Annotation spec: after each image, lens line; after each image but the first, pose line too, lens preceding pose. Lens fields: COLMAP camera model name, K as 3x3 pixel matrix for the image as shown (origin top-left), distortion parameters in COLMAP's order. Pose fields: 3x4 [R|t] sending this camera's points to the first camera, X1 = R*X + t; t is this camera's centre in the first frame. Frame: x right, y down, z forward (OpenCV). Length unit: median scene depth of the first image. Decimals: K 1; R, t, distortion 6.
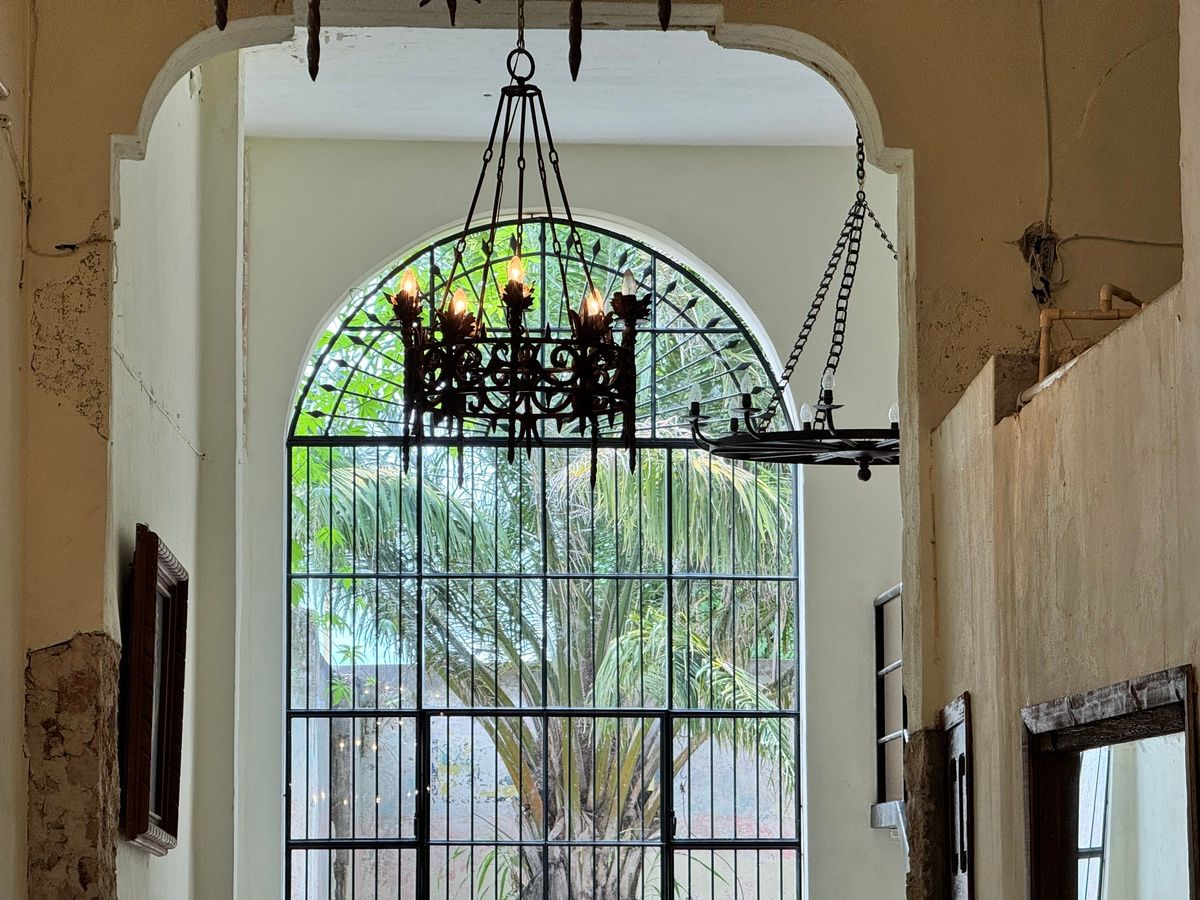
lens RADIAL K [[4202.8, 0, 600.0], [0, 4202.8, 450.0], [0, 0, 1]] dist [0.093770, 1.624117]
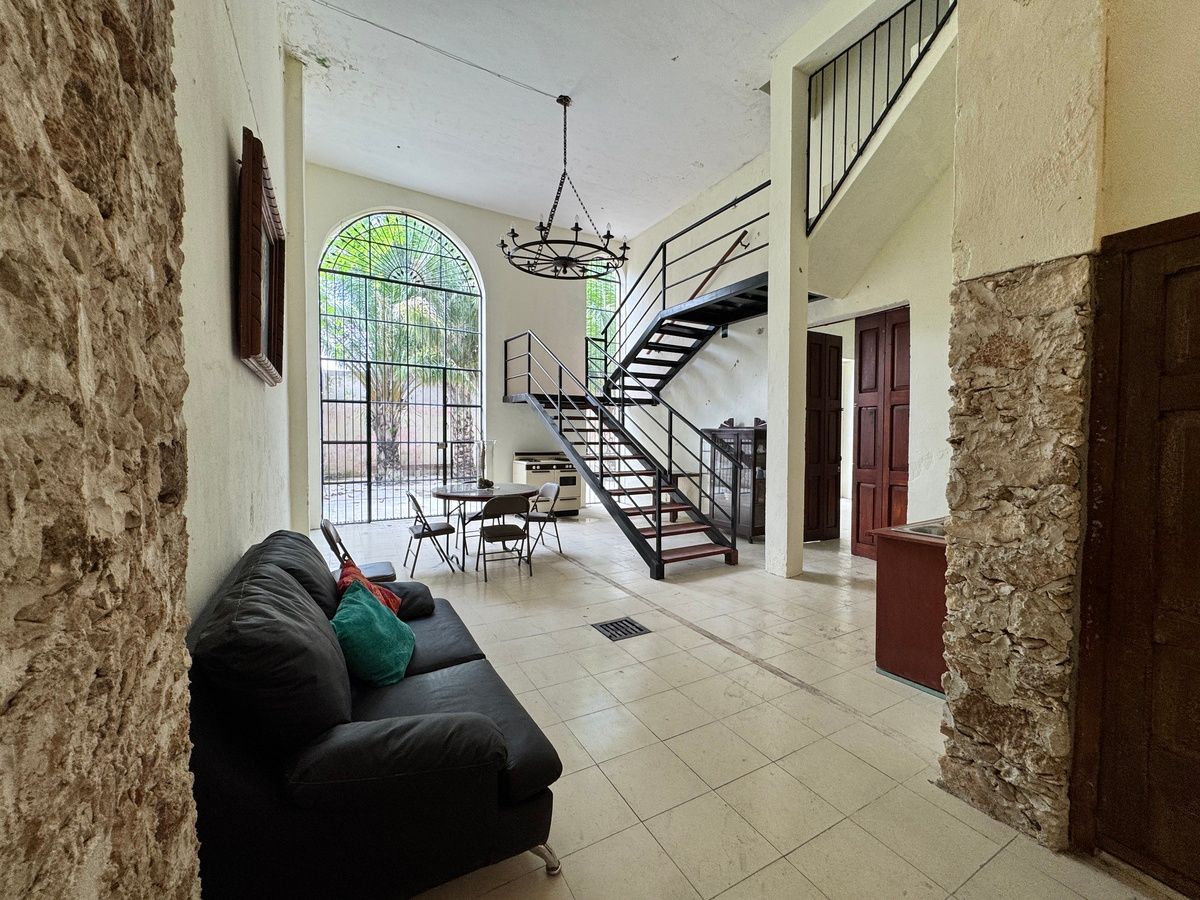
lens RADIAL K [[474.4, 0, 600.0], [0, 474.4, 450.0], [0, 0, 1]] dist [0.000565, 0.000114]
pose [[0.877968, -0.009068, 0.478634, -0.061346], [-0.065632, 0.988100, 0.139110, 0.067356], [-0.474199, -0.153548, 0.866925, 0.588036]]
